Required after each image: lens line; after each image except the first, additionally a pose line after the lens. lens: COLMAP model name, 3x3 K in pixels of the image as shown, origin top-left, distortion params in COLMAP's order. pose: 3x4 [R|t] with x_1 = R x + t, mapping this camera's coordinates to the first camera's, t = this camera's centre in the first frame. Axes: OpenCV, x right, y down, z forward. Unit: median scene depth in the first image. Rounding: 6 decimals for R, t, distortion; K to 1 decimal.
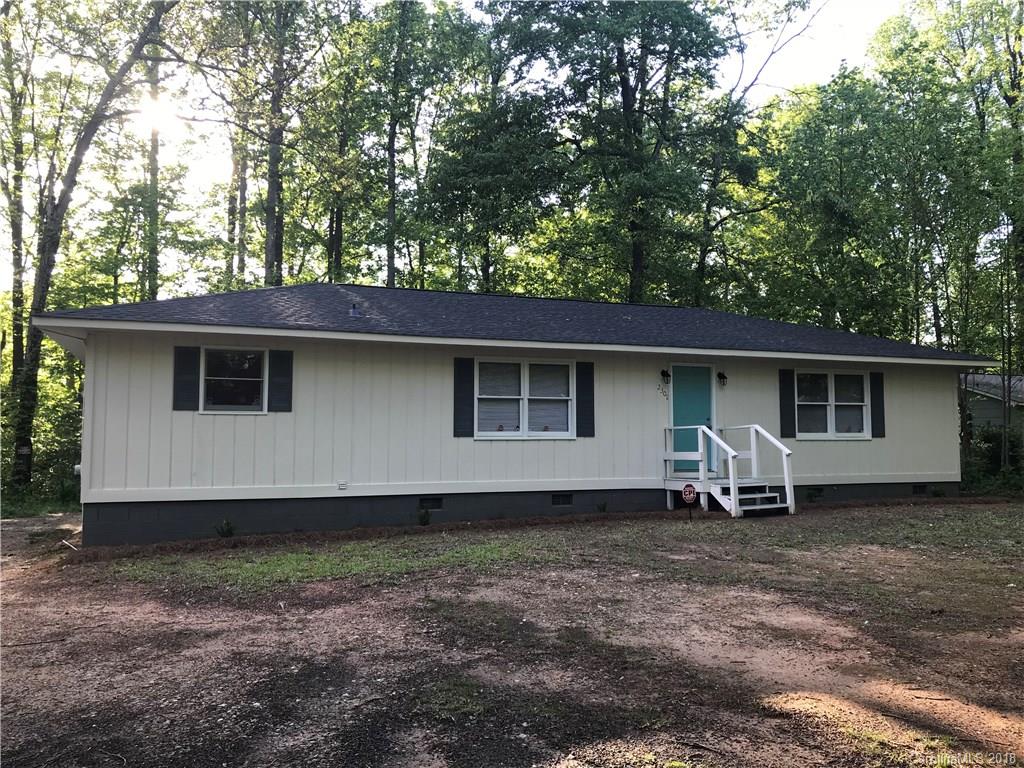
lens RADIAL K [[966.7, 0, 512.5], [0, 966.7, 377.1], [0, 0, 1]] dist [0.042716, 0.000000]
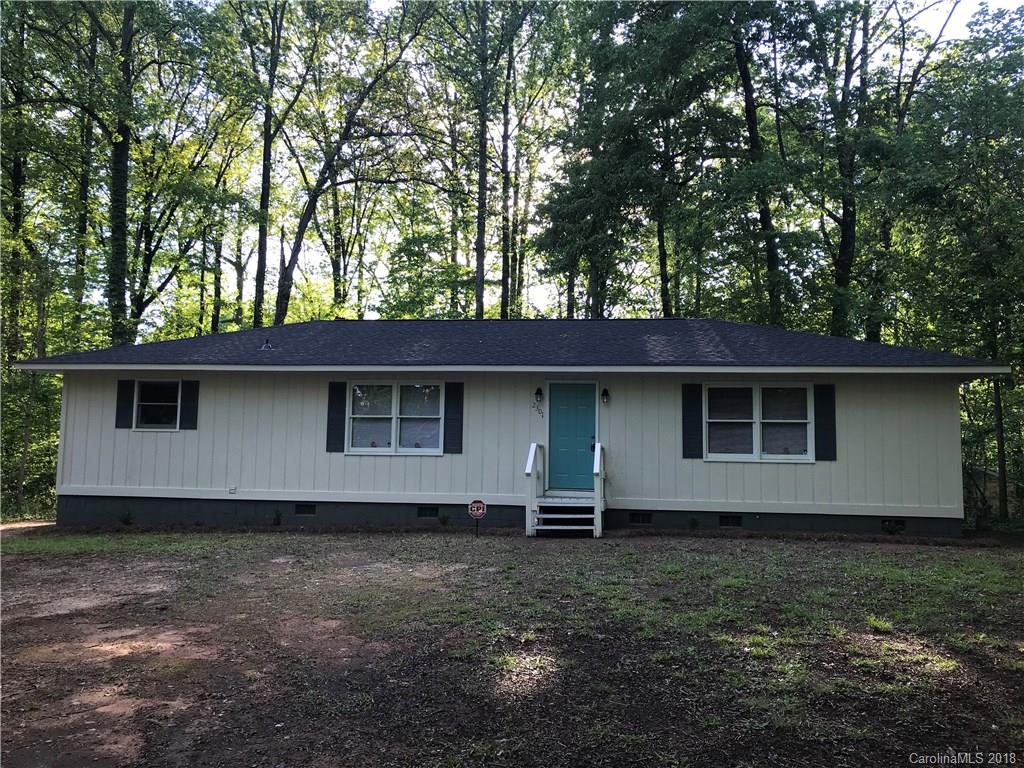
lens RADIAL K [[829.7, 0, 512.0], [0, 829.7, 390.7], [0, 0, 1]] dist [0.044338, -0.001859]
pose [[0.851107, -0.026779, -0.524309, 0.616997], [0.015665, 0.999549, -0.025623, 0.017802], [0.524758, 0.013595, 0.851143, 0.265700]]
